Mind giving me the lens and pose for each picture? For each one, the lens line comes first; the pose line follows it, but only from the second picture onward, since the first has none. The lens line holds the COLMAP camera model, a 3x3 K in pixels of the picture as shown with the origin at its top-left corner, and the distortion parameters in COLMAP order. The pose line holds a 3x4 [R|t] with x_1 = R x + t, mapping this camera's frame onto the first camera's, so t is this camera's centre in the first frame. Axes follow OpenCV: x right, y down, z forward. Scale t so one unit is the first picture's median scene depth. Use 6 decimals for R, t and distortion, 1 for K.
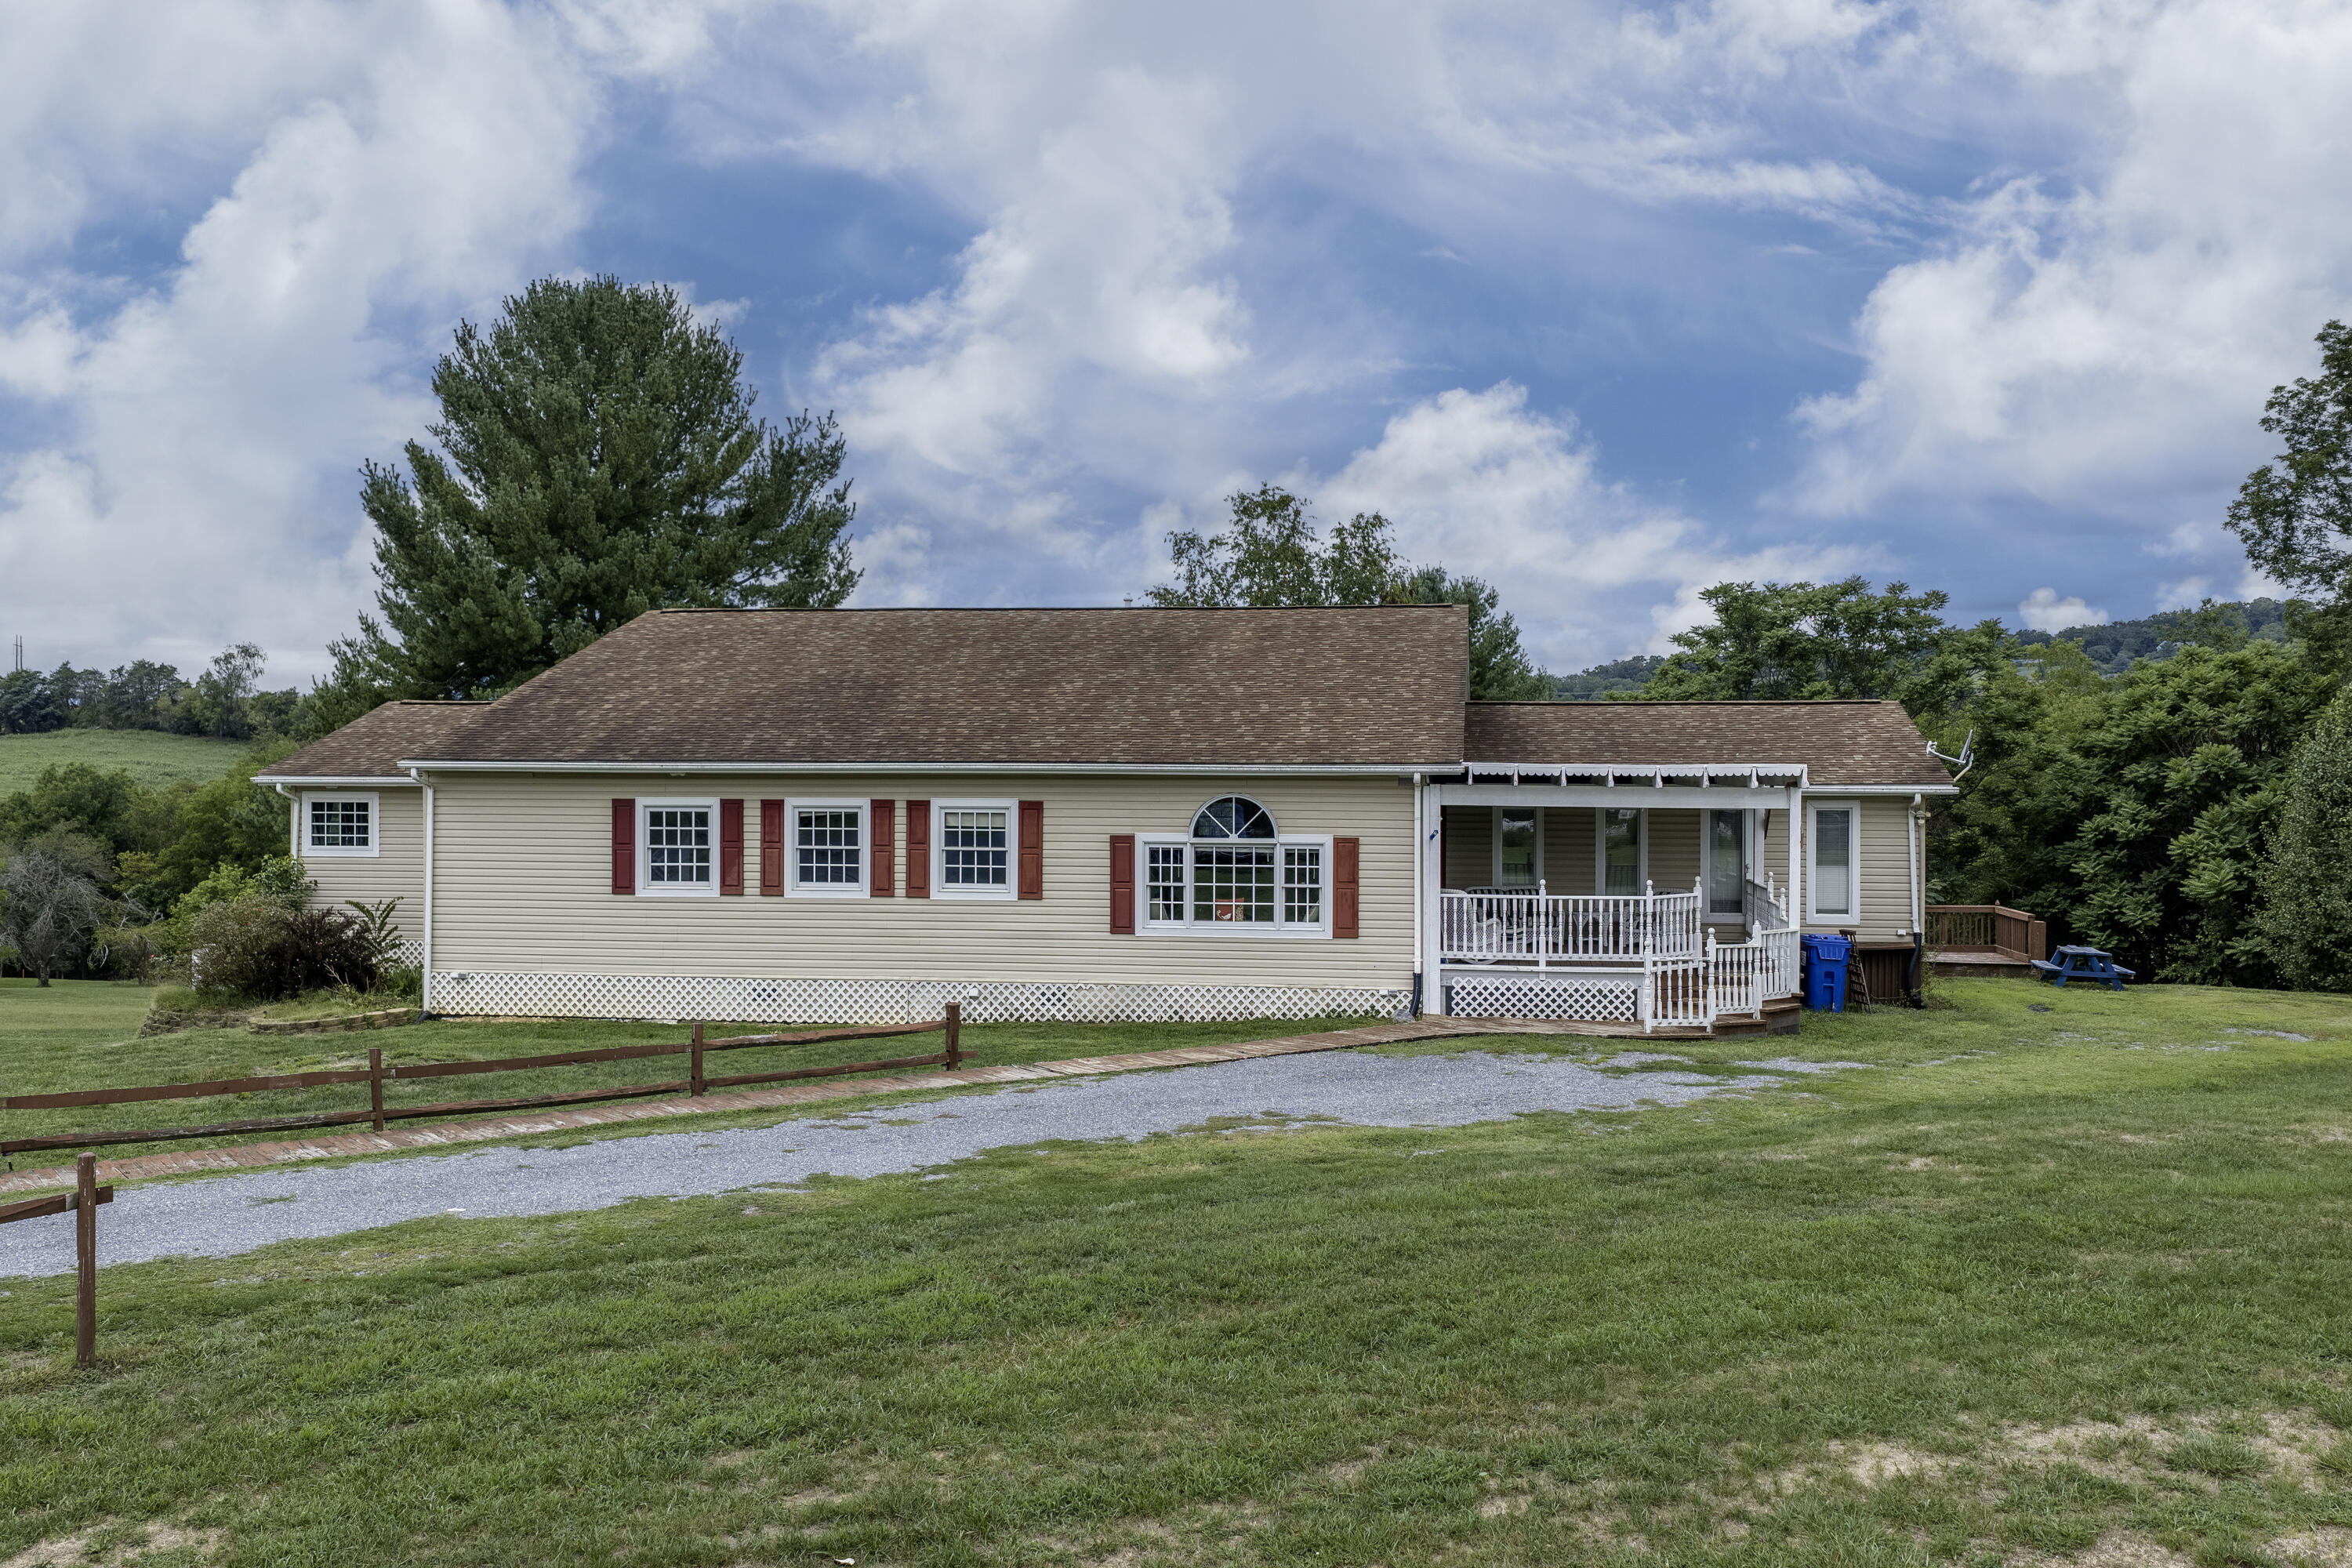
lens RADIAL K [[1949.2, 0, 1190.9], [0, 1949.2, 779.5], [0, 0, 1]] dist [0.013942, -0.020799]
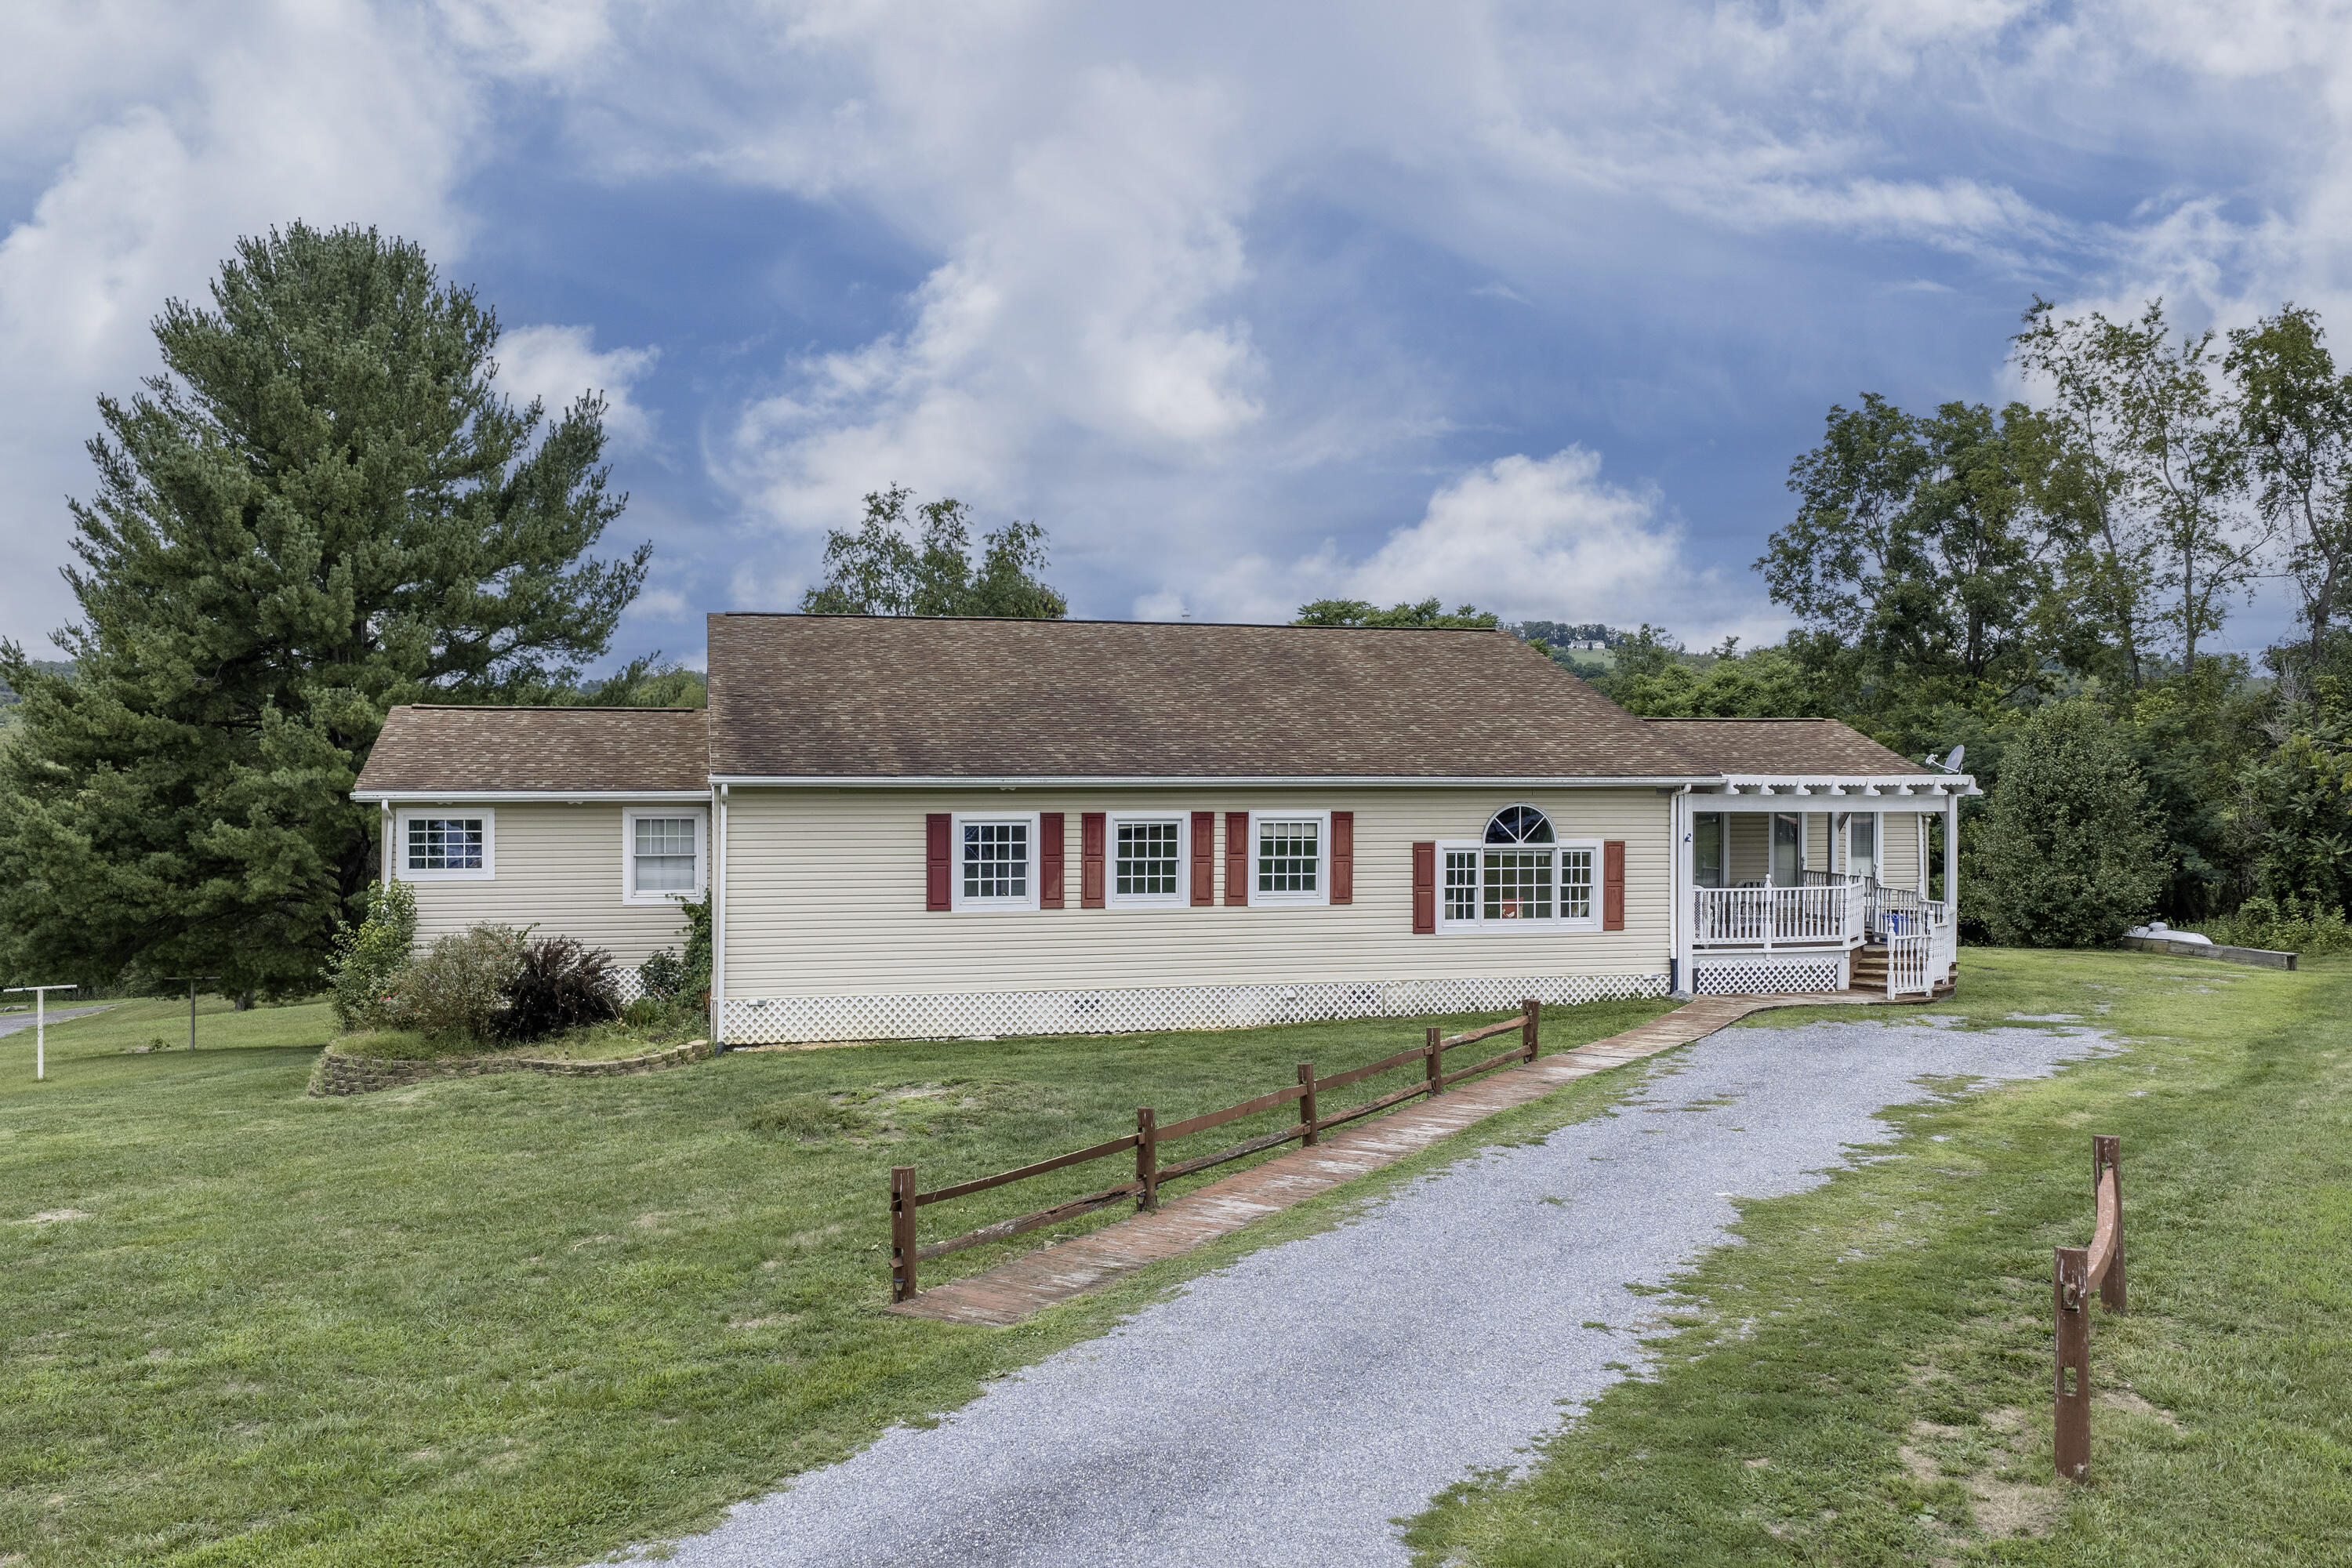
lens RADIAL K [[1949.2, 0, 1190.9], [0, 1949.2, 779.5], [0, 0, 1]] dist [0.013942, -0.020799]
pose [[0.923547, -0.004785, 0.383455, -0.562348], [0.003781, 0.999987, 0.003370, -0.010393], [-0.383466, -0.001663, 0.923553, 0.047931]]
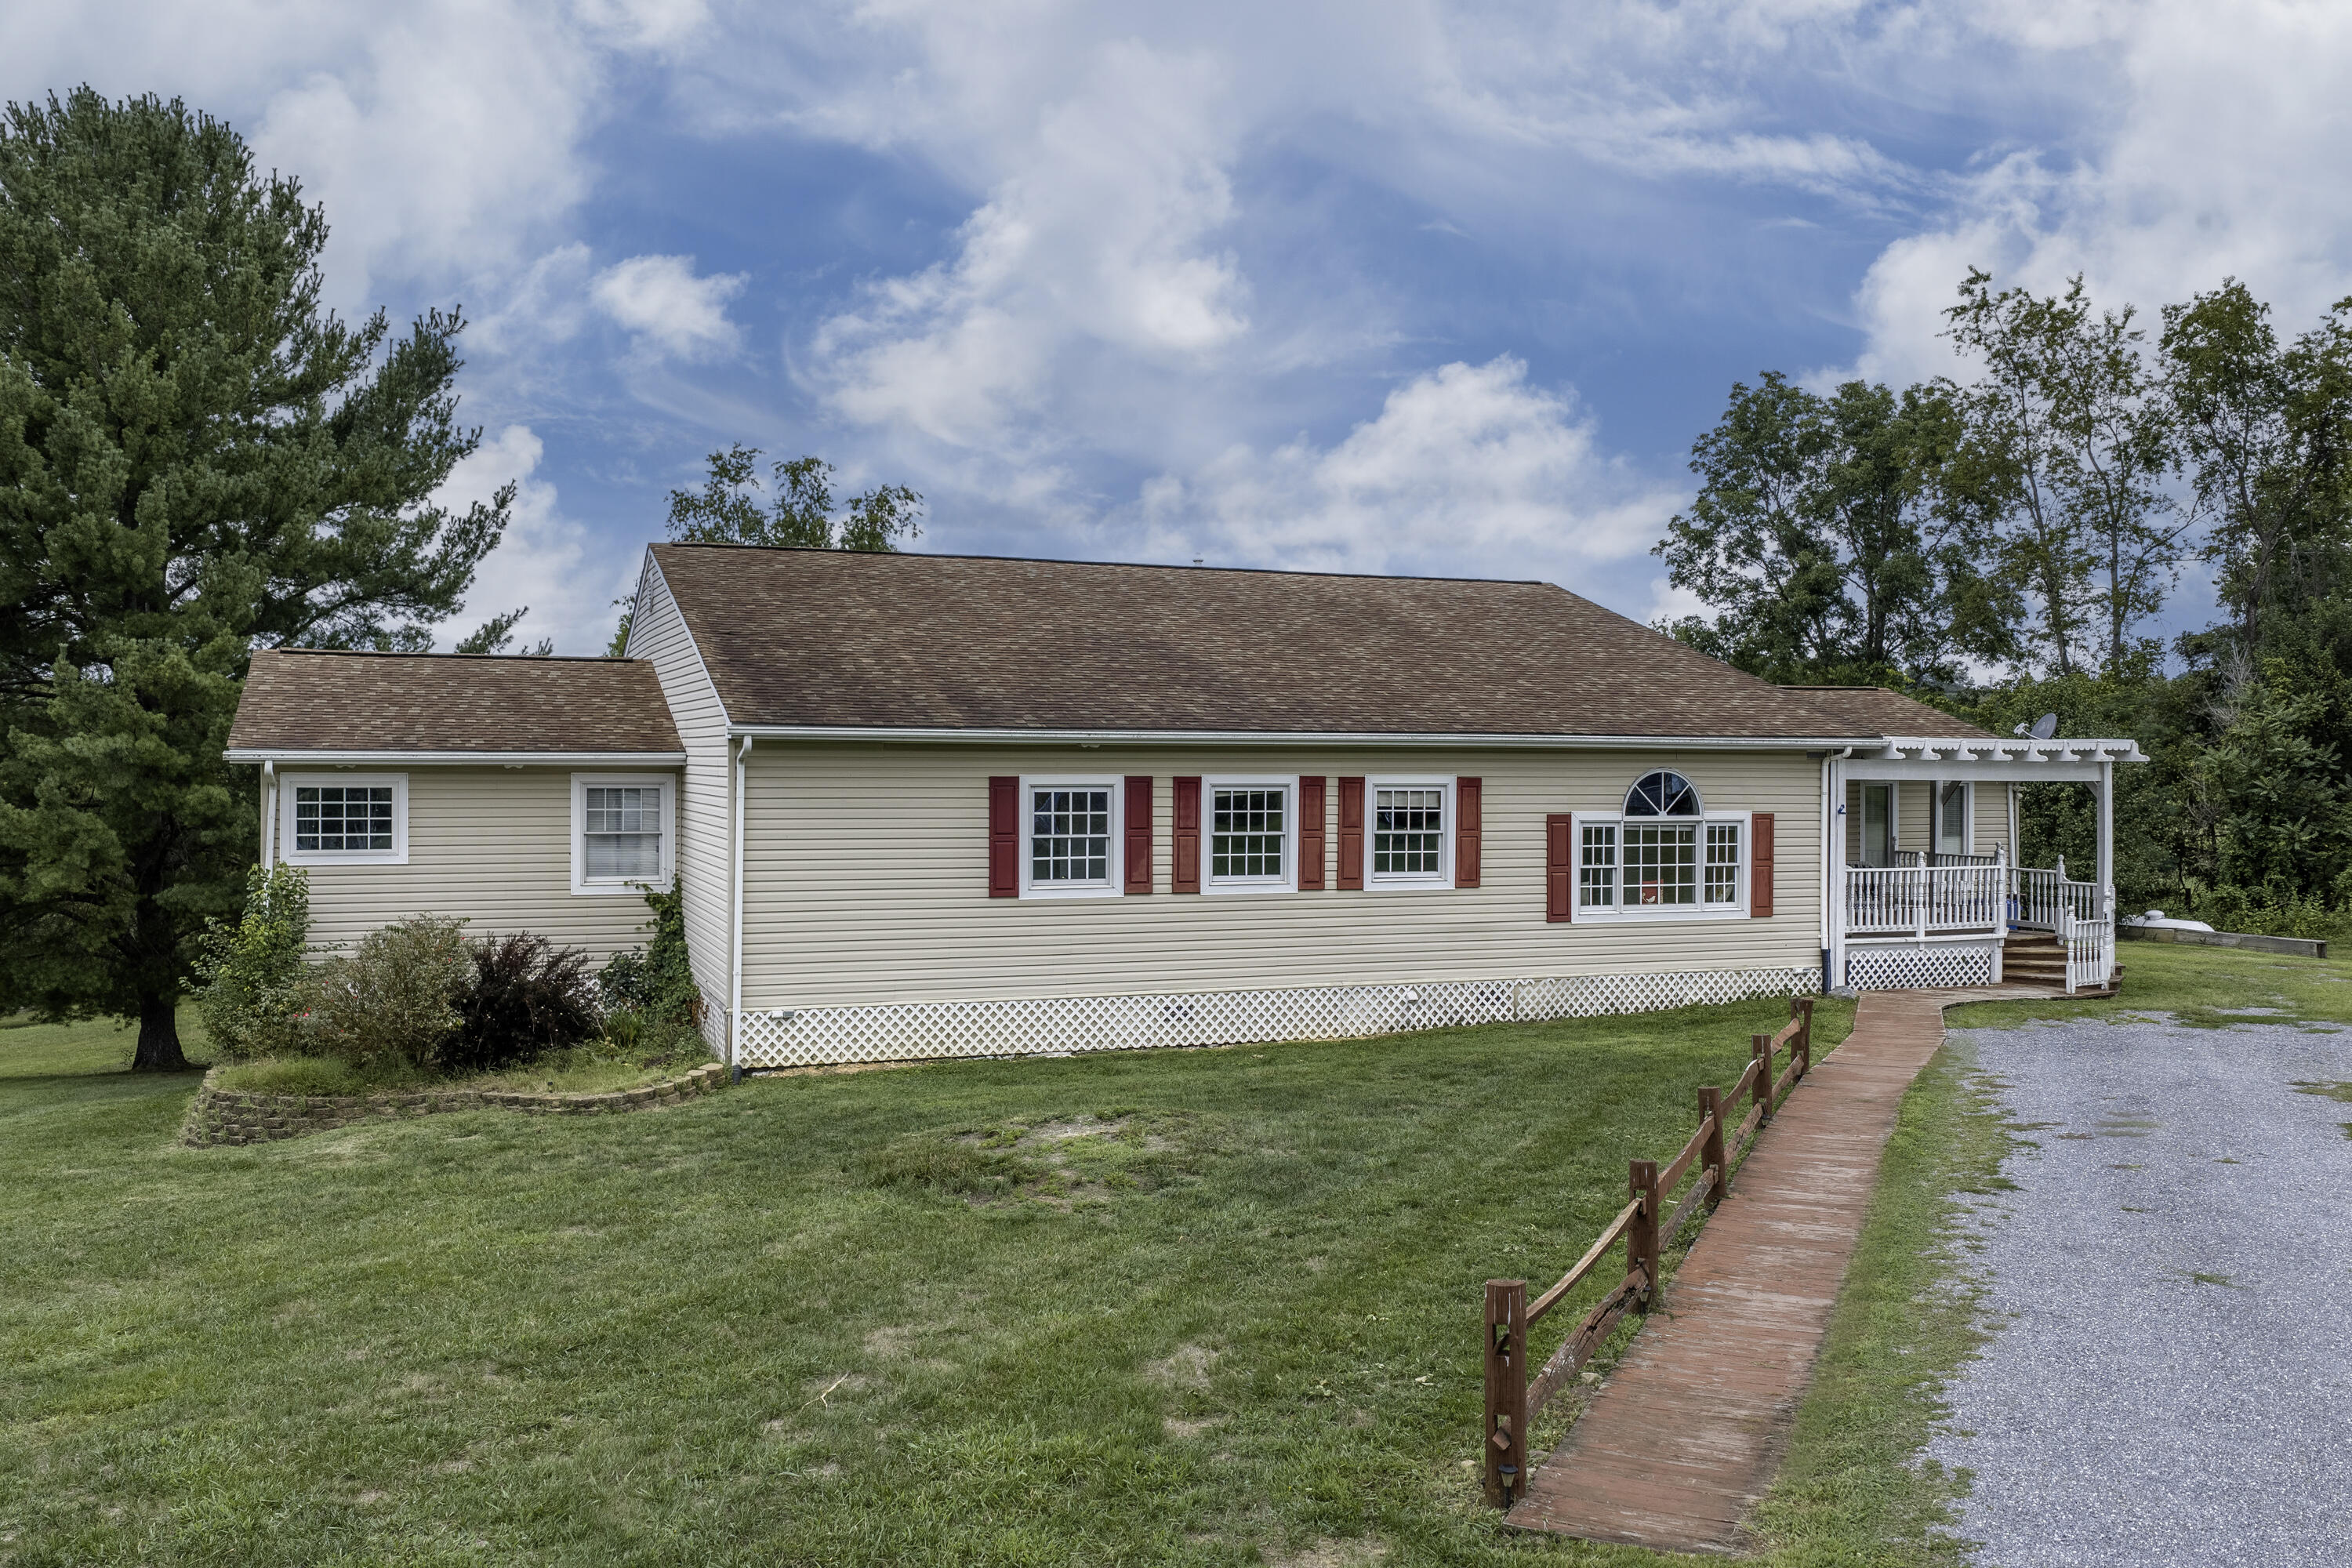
lens RADIAL K [[1949.2, 0, 1190.9], [0, 1949.2, 779.5], [0, 0, 1]] dist [0.013942, -0.020799]
pose [[0.870229, -0.002932, 0.492638, -0.627776], [0.002615, 0.999996, 0.001333, 0.010420], [-0.492640, 0.000128, 0.870233, 0.283997]]
